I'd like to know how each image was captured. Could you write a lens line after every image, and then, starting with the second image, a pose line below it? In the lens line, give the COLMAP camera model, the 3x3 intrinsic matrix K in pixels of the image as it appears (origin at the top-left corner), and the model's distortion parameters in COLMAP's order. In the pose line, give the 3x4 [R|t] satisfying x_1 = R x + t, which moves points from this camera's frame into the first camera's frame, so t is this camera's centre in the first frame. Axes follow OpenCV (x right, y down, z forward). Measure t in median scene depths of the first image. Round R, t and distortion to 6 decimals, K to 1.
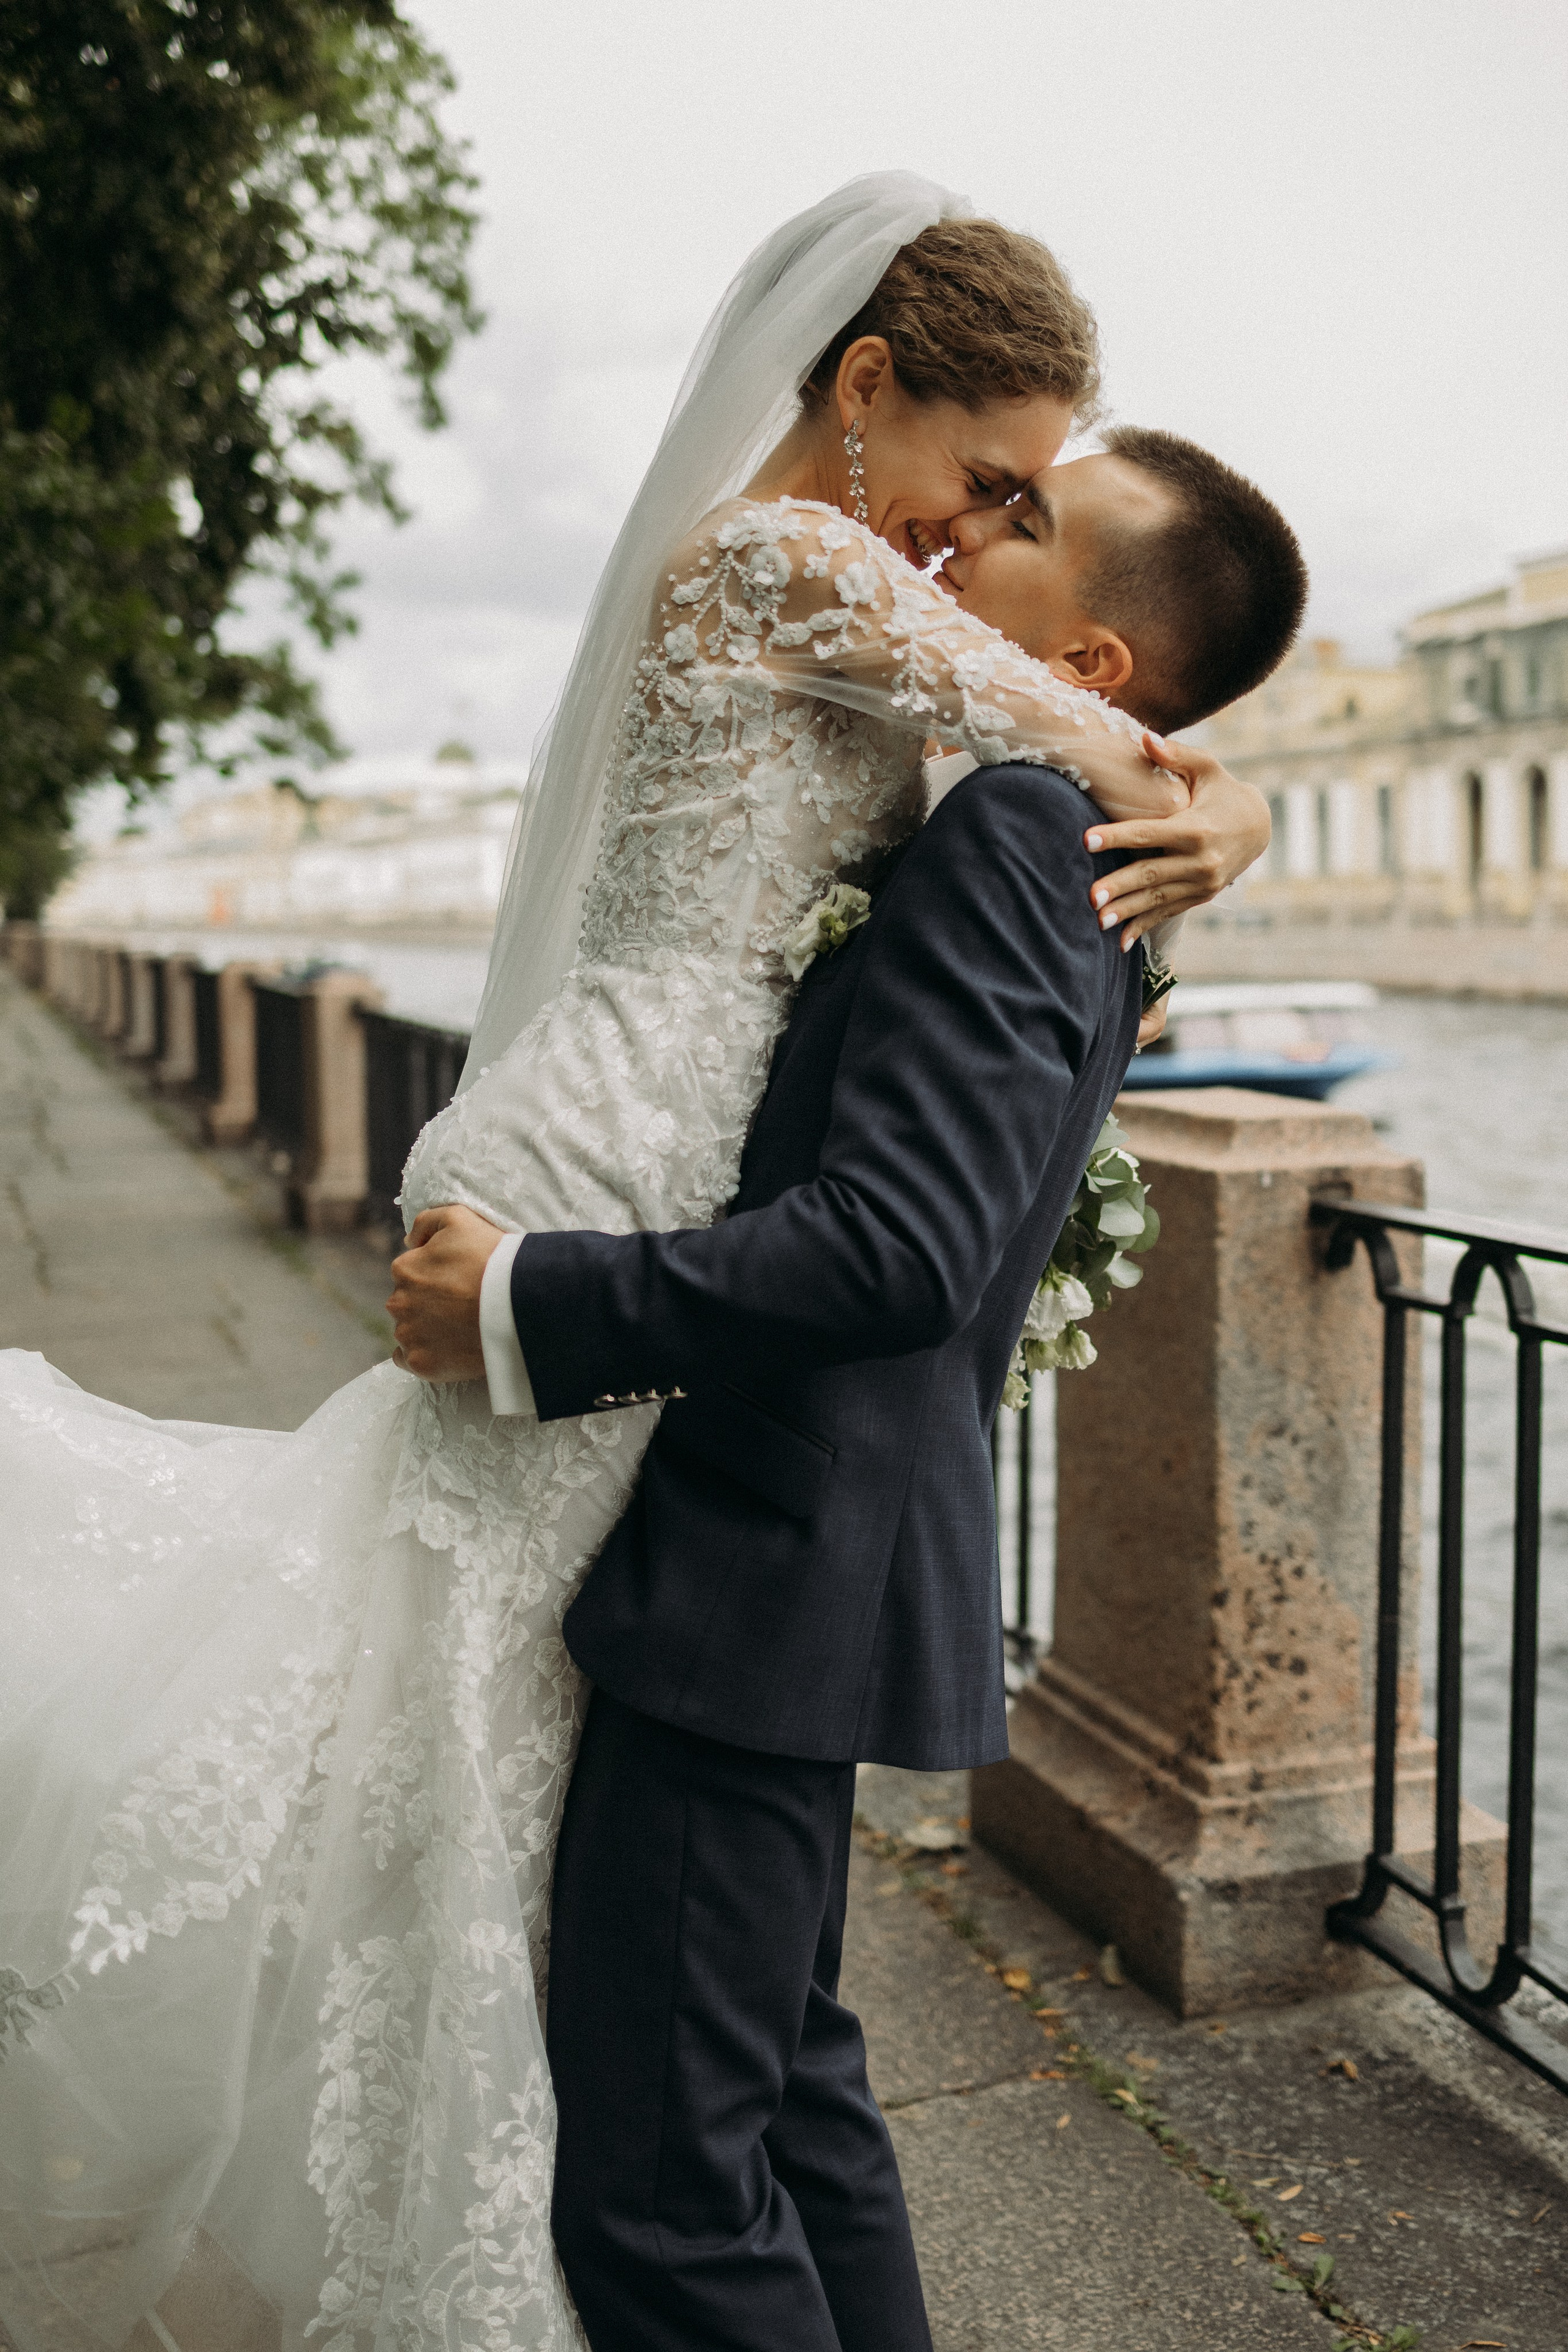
lens RADIAL K [[2208.8, 0, 798.4], [0, 2208.8, 1043.6], [0, 0, 1]] dist [0.029410, 0.004080]
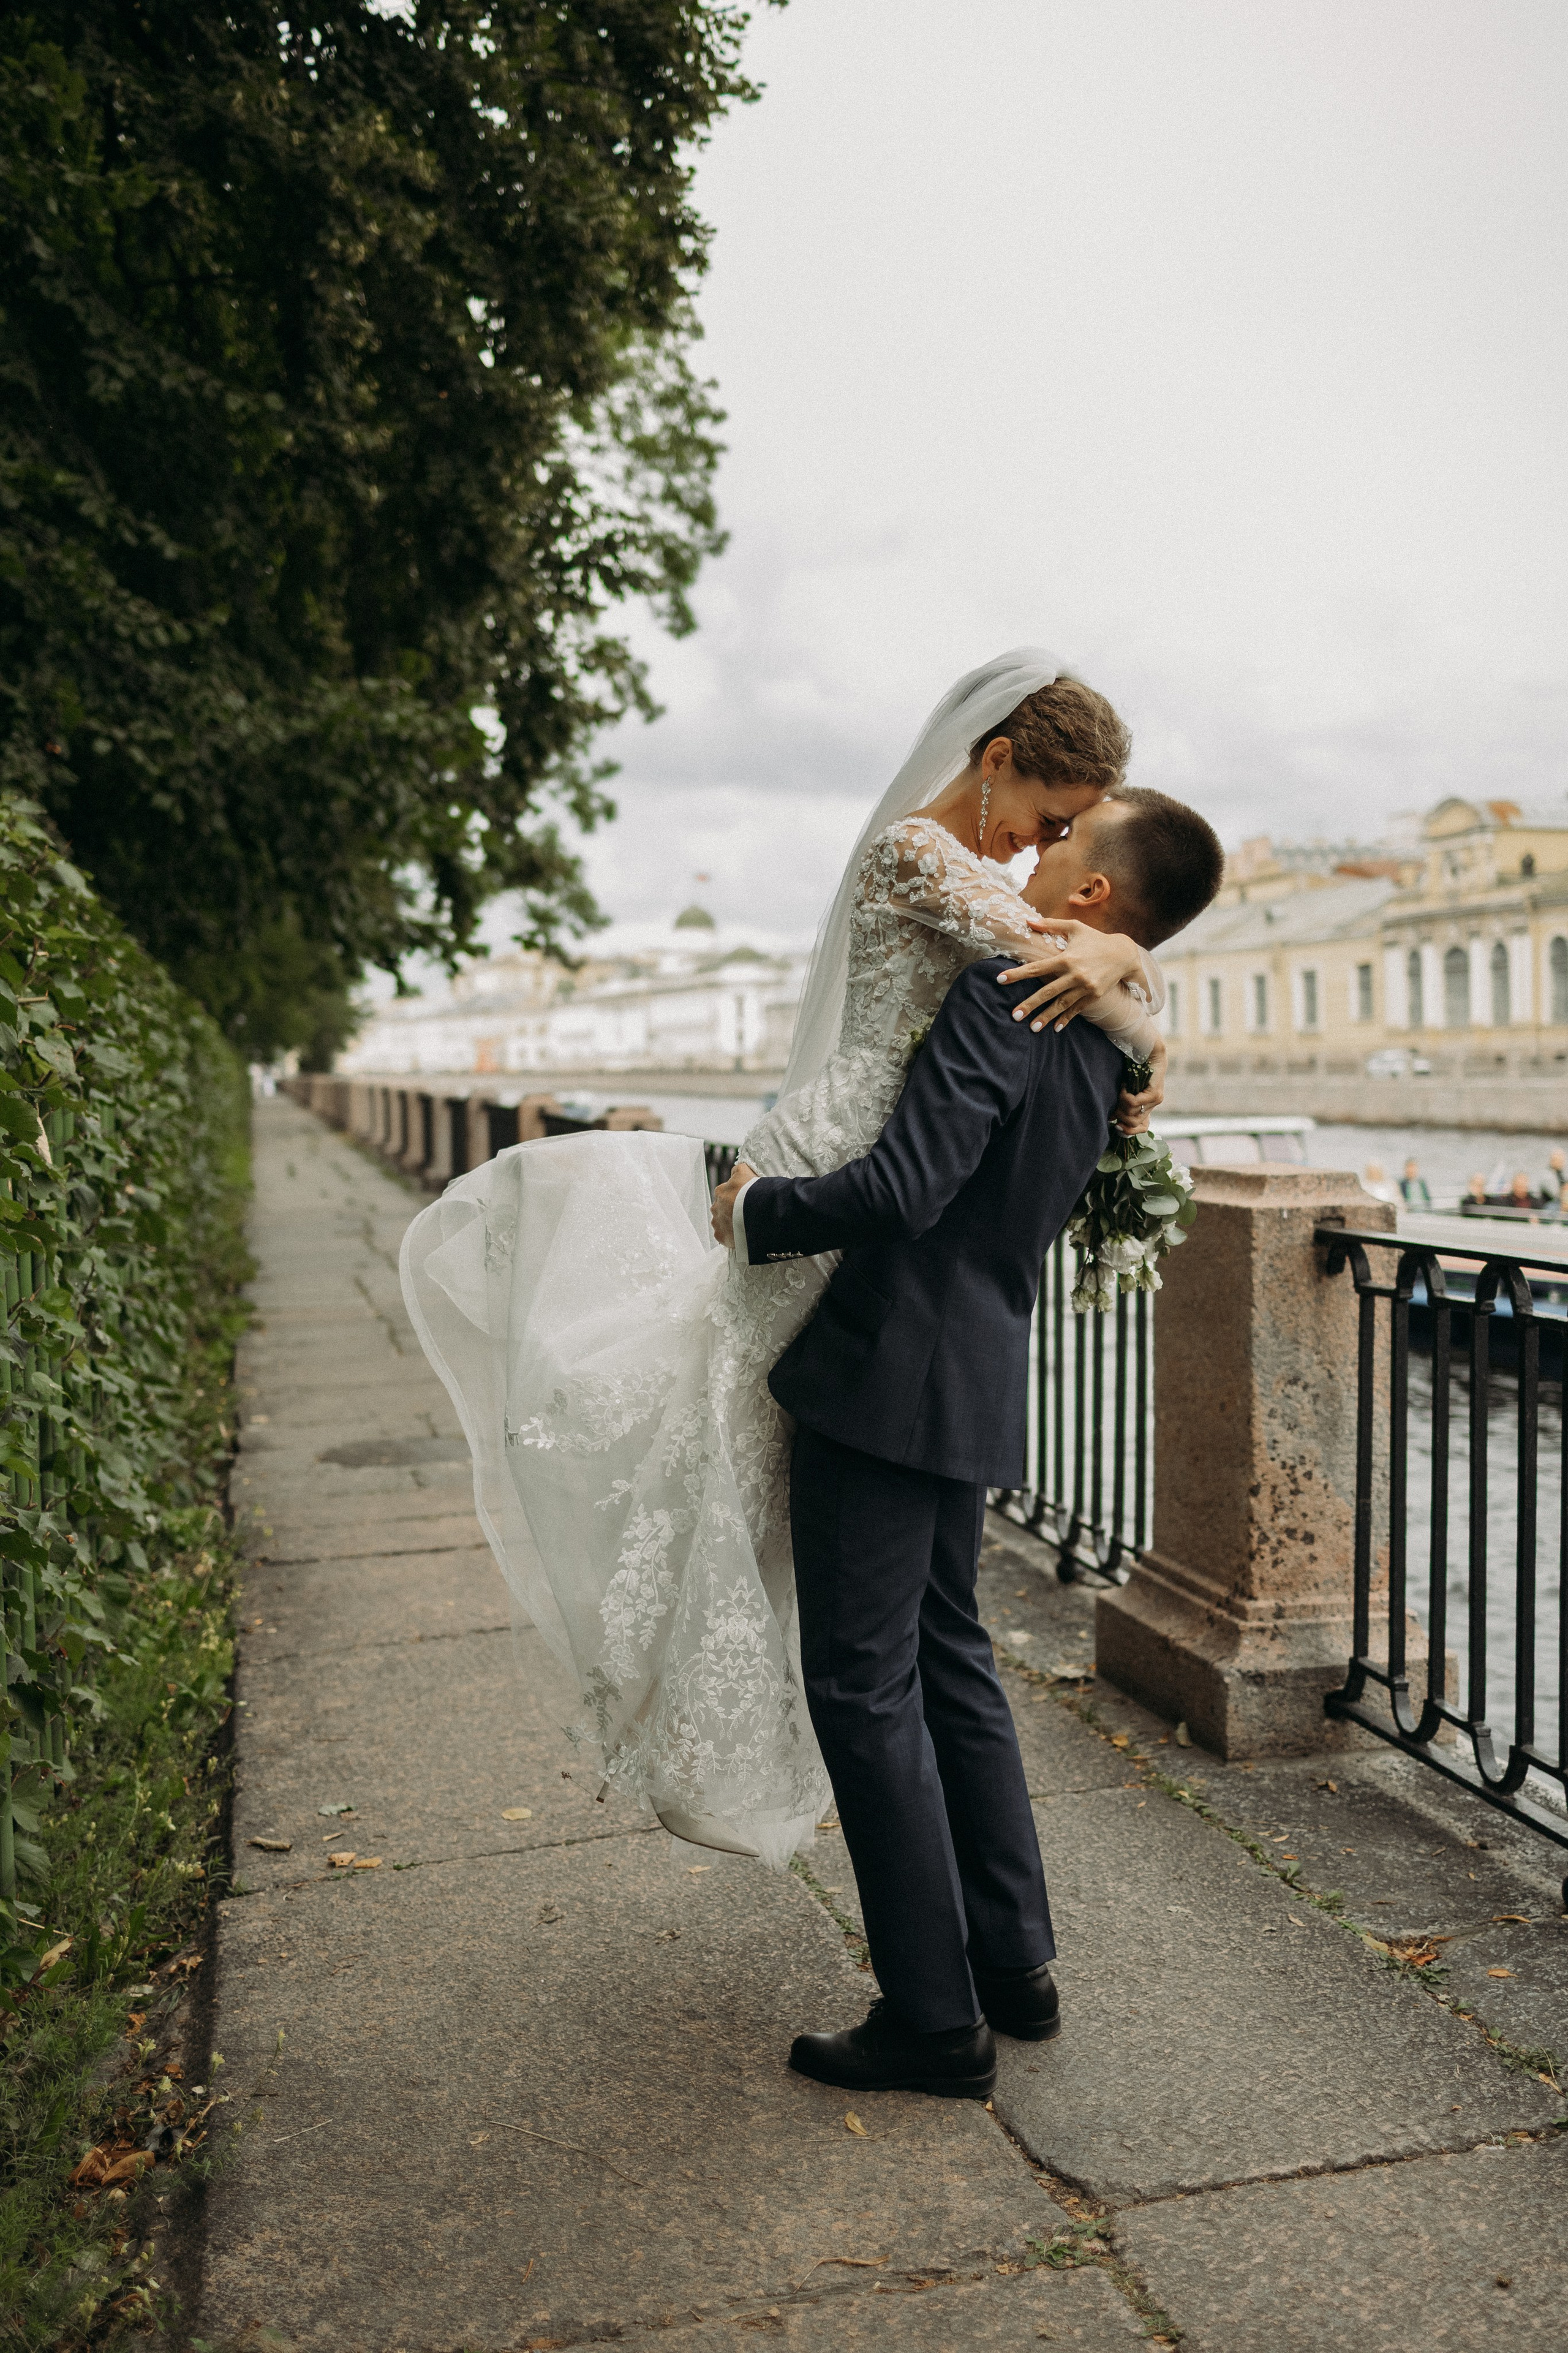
lens RADIAL K [[2345.2, 0, 760.6], [0, 2345.2, 1169.6], [0, 0, 1]] dist [-0.010155, 0.027361]
pose [[0.993753, 0.000390, -0.111599, 0.033298], [-0.002431, 0.999832, -0.018156, 0.060606], [0.111574, 0.018313, 0.993587, -0.631637]]
